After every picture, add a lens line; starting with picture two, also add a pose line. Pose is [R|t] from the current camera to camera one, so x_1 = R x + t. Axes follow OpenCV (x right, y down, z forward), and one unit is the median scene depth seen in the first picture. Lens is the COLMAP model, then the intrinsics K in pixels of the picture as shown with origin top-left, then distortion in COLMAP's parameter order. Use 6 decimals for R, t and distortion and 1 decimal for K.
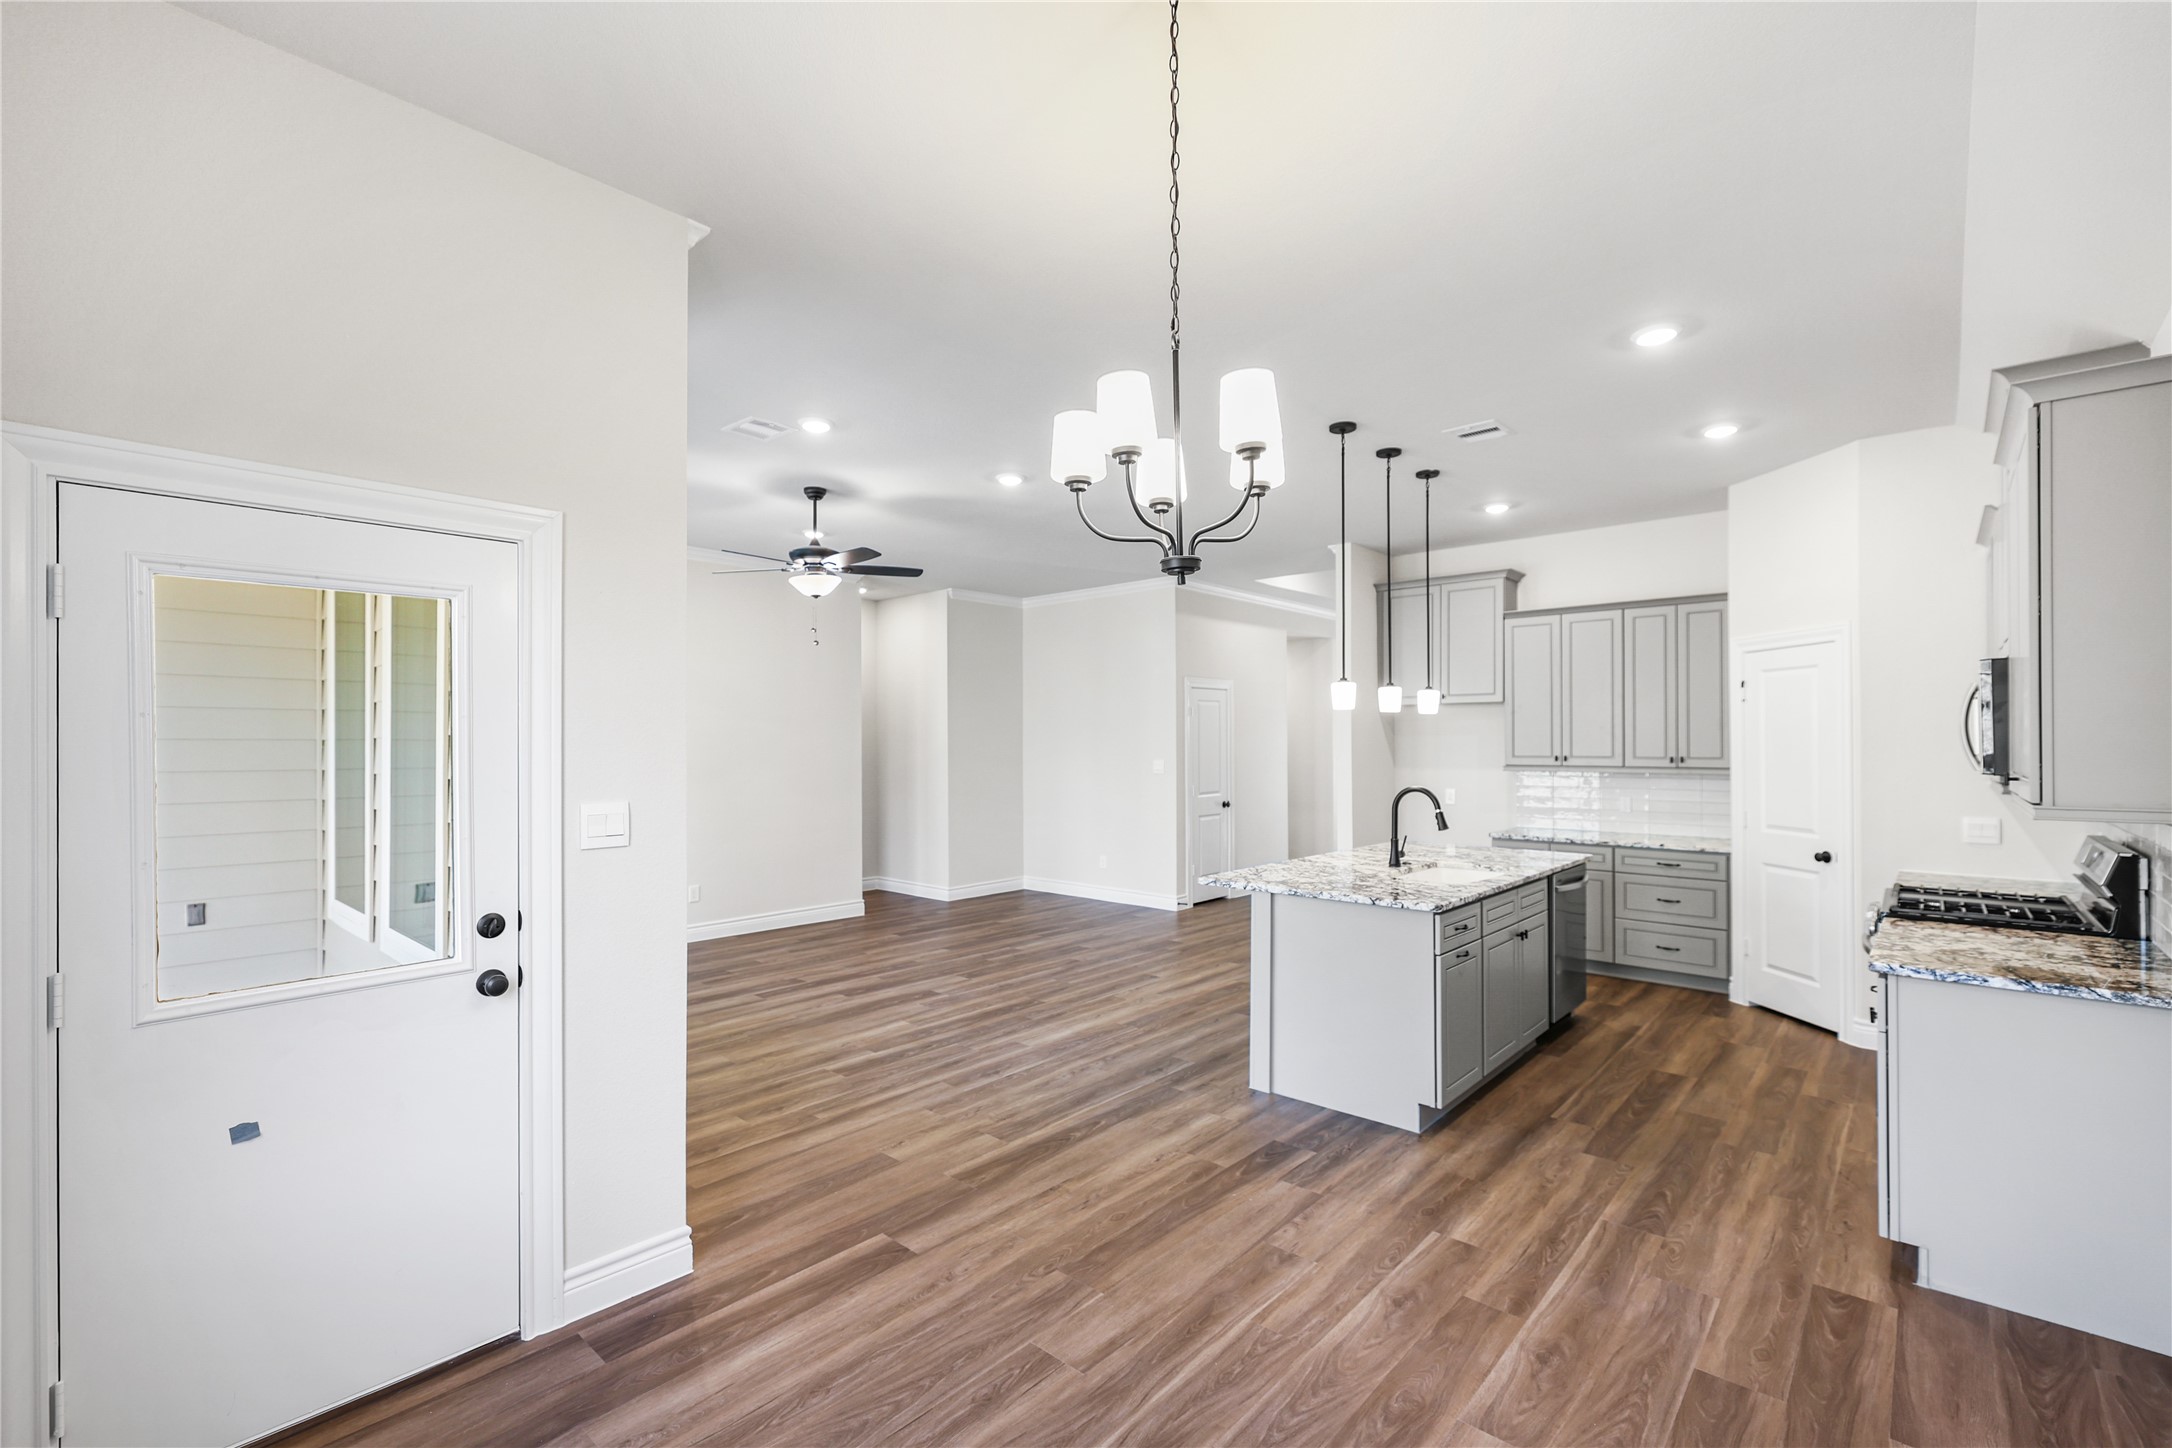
lens RADIAL K [[947.6, 0, 1066.2], [0, 947.6, 734.2], [0, 0, 1]] dist [-0.001458, 0.000205]
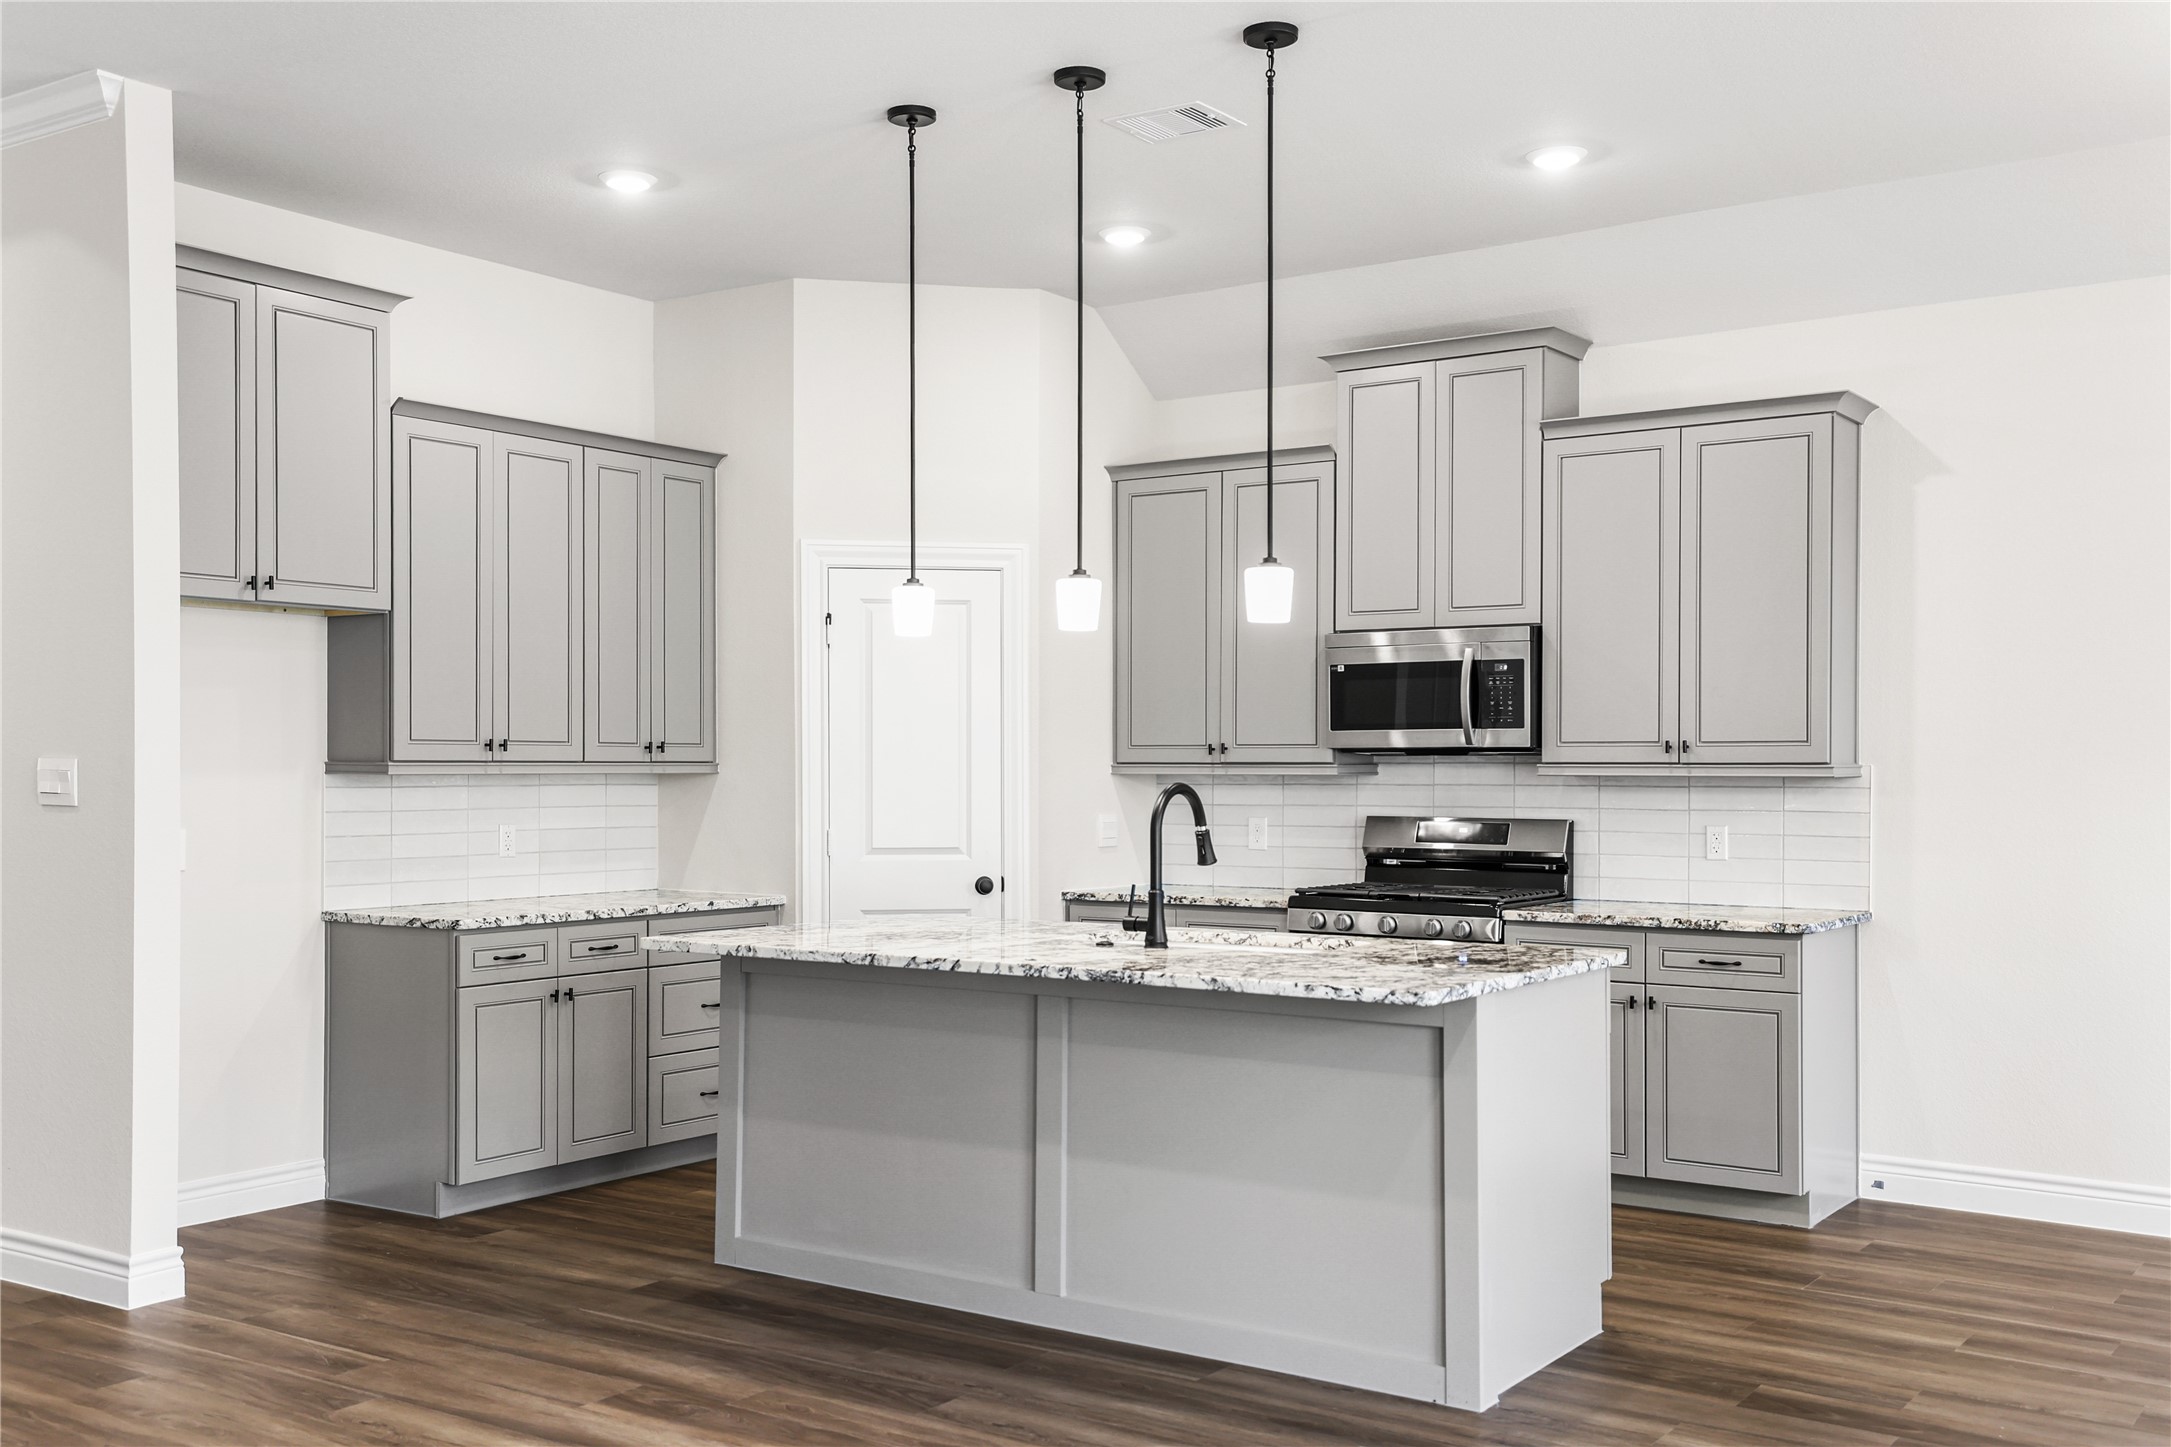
lens RADIAL K [[2100.6, 0, 1069.6], [0, 2100.6, 773.1], [0, 0, 1]] dist [0.020404, 0.111364]
pose [[-0.131229, -0.003224, 0.991347, -0.687690], [-0.010023, 0.999948, 0.001925, 0.045151], [-0.991301, -0.009684, -0.131255, 1.124821]]
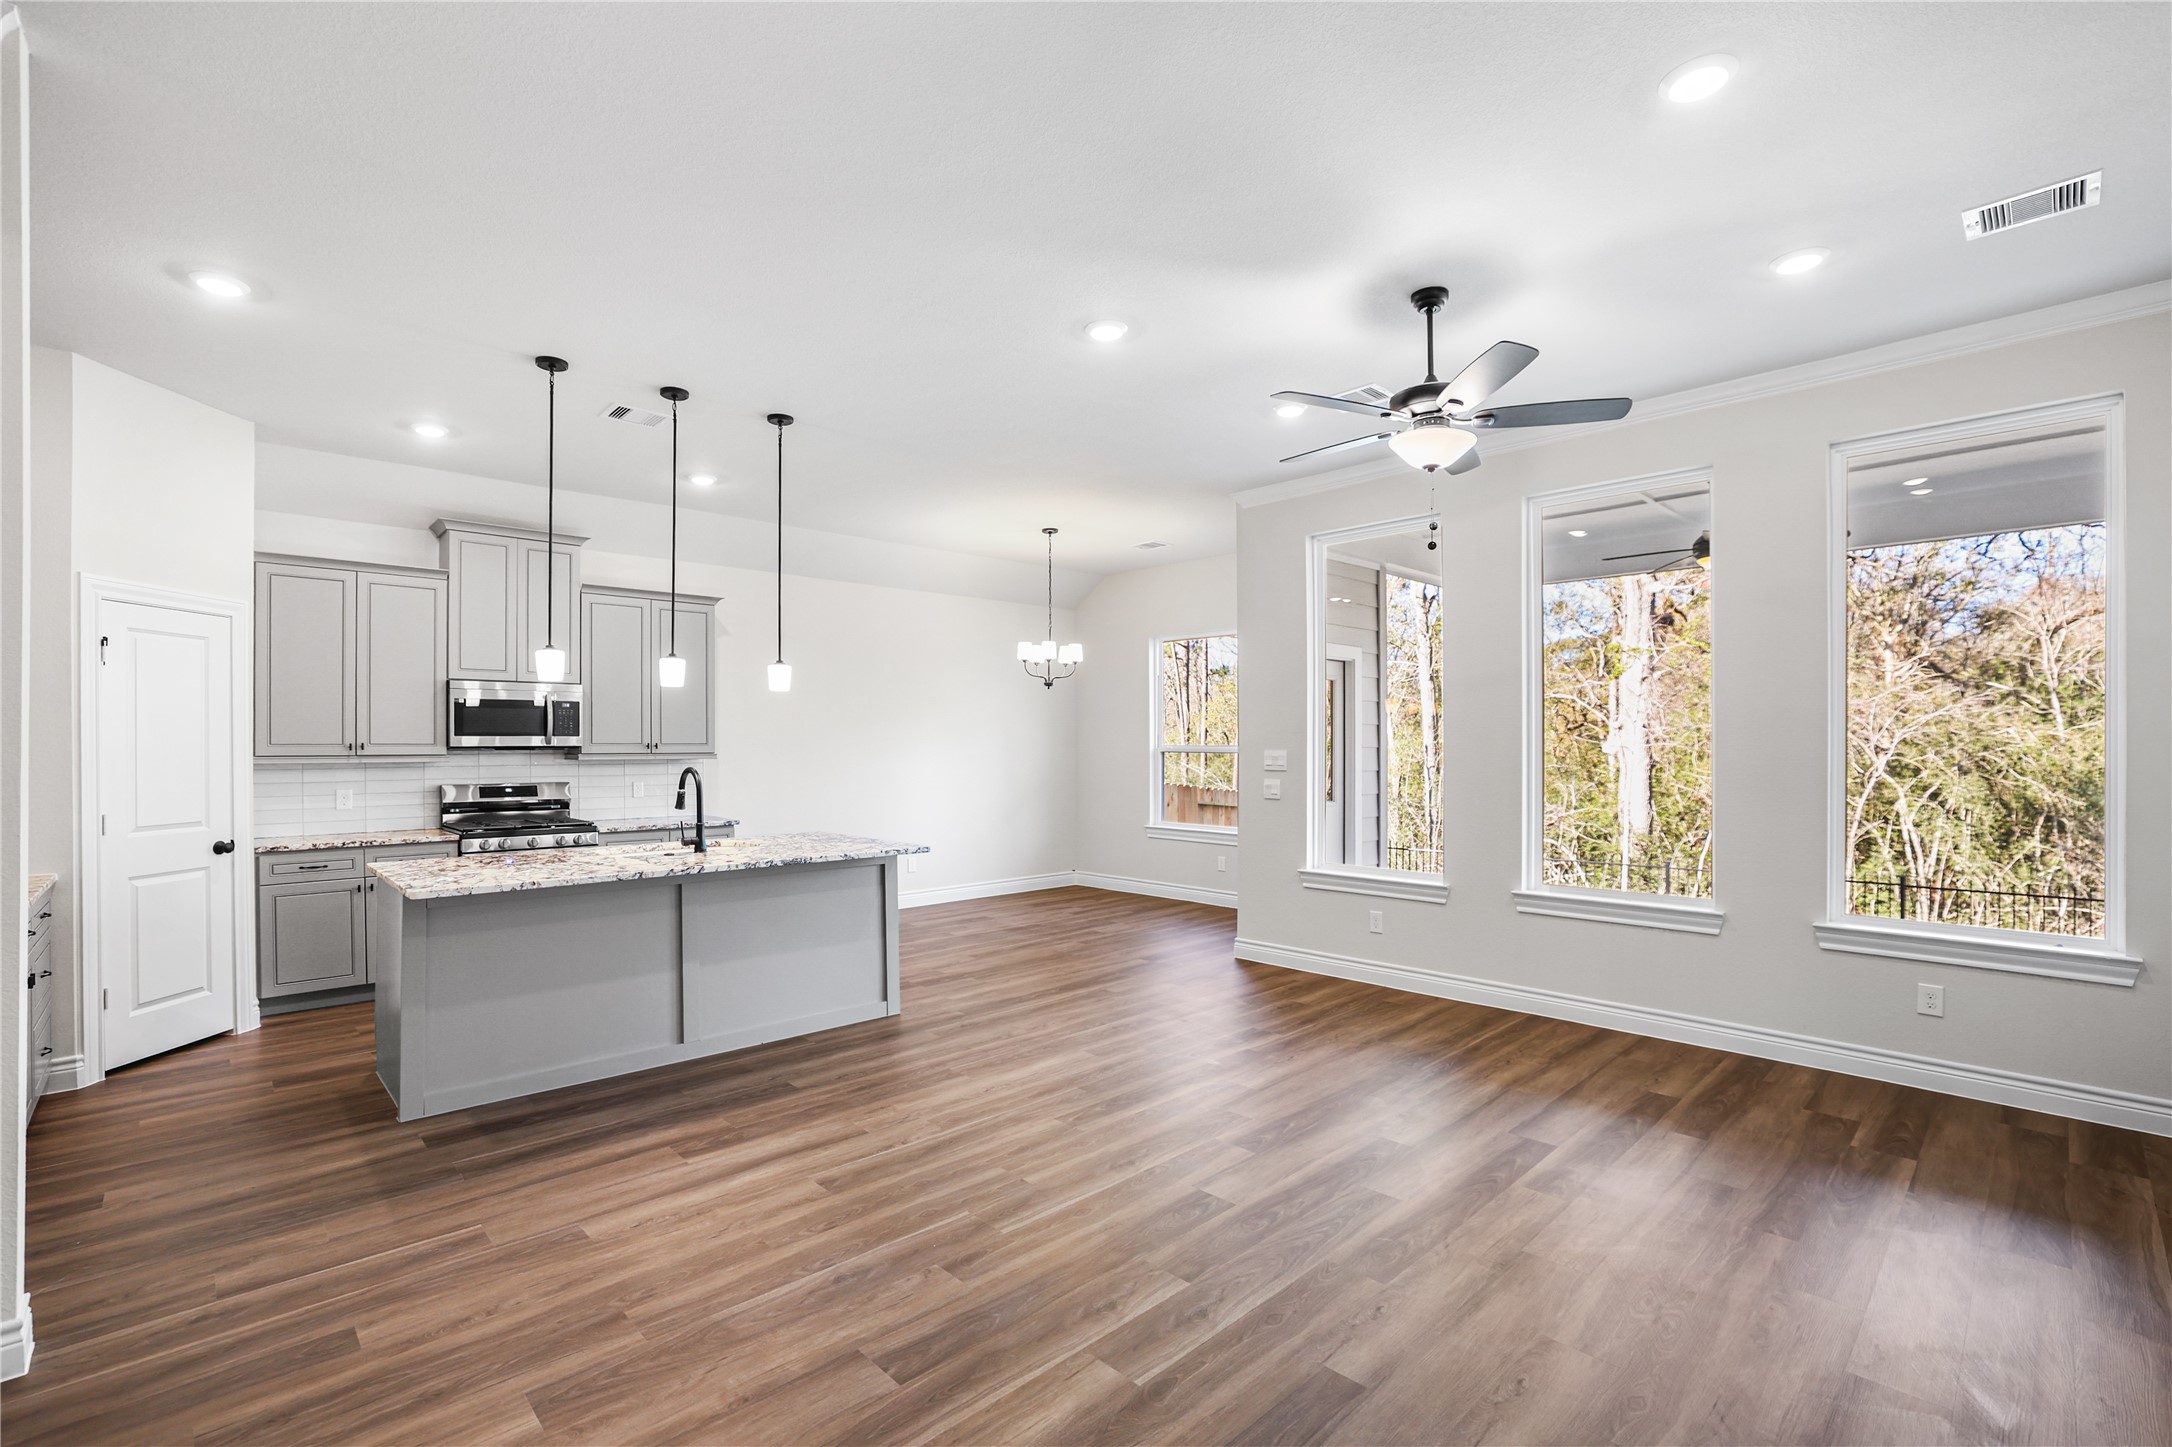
lens RADIAL K [[957.2, 0, 1075.4], [0, 957.2, 743.3], [0, 0, 1]] dist [-0.059850, 0.021636]
pose [[-0.998076, 0.002937, 0.061935, -0.084661], [0.002313, 0.999946, -0.010148, 0.038383], [-0.061961, -0.009985, -0.998029, 1.827022]]
